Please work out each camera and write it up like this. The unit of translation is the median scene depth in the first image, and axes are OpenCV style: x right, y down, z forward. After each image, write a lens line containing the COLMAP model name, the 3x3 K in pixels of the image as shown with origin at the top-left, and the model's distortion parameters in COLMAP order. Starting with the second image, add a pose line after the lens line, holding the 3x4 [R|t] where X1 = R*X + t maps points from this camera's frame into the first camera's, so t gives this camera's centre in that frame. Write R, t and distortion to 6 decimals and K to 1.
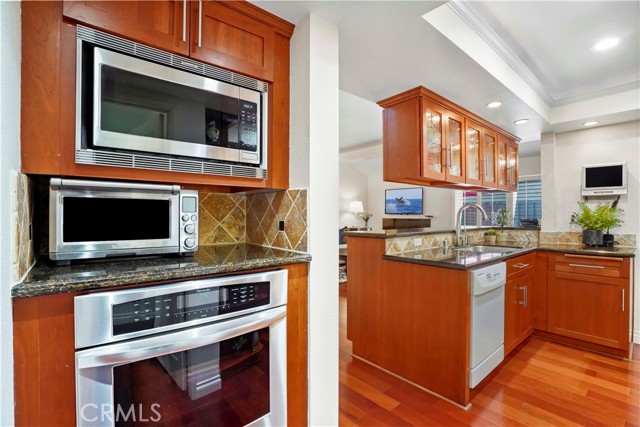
lens RADIAL K [[297.1, 0, 320.0], [0, 297.1, 213.5], [0, 0, 1]] dist [-0.040469, 0.001086]
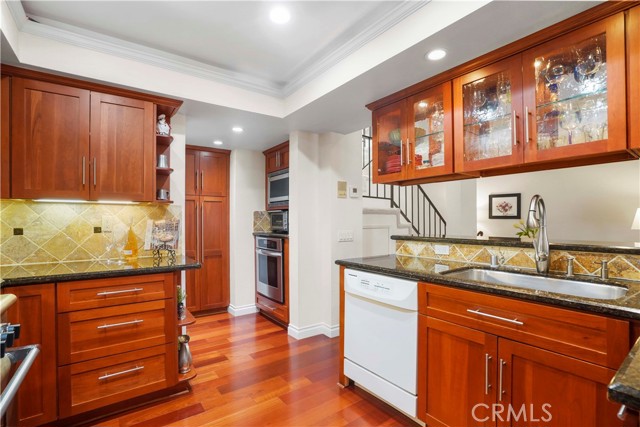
lens RADIAL K [[297.1, 0, 320.0], [0, 297.1, 213.5], [0, 0, 1]] dist [-0.040469, 0.001086]
pose [[-0.060214, -0.027184, -0.997815, 1.055514], [0.008983, 0.999574, -0.027774, 0.008489], [0.998145, -0.010636, -0.059944, 0.592168]]
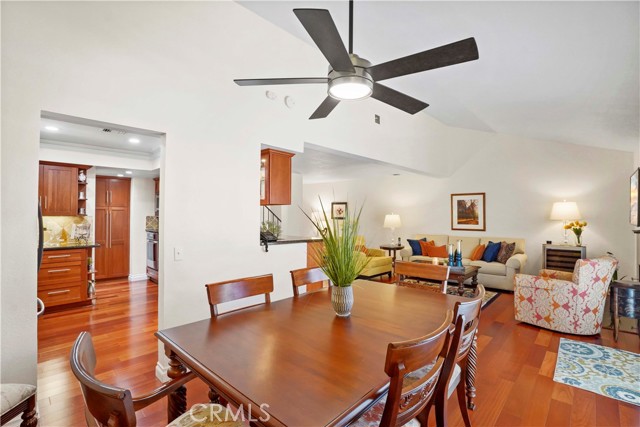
lens RADIAL K [[299.1, 0, 317.3], [0, 299.1, 206.5], [0, 0, 1]] dist [-0.001963, 0.000075]
pose [[0.106877, -0.032050, -0.993756, 1.935705], [0.005432, 0.999484, -0.031650, -0.031338], [0.994257, -0.002016, 0.106996, 1.152694]]
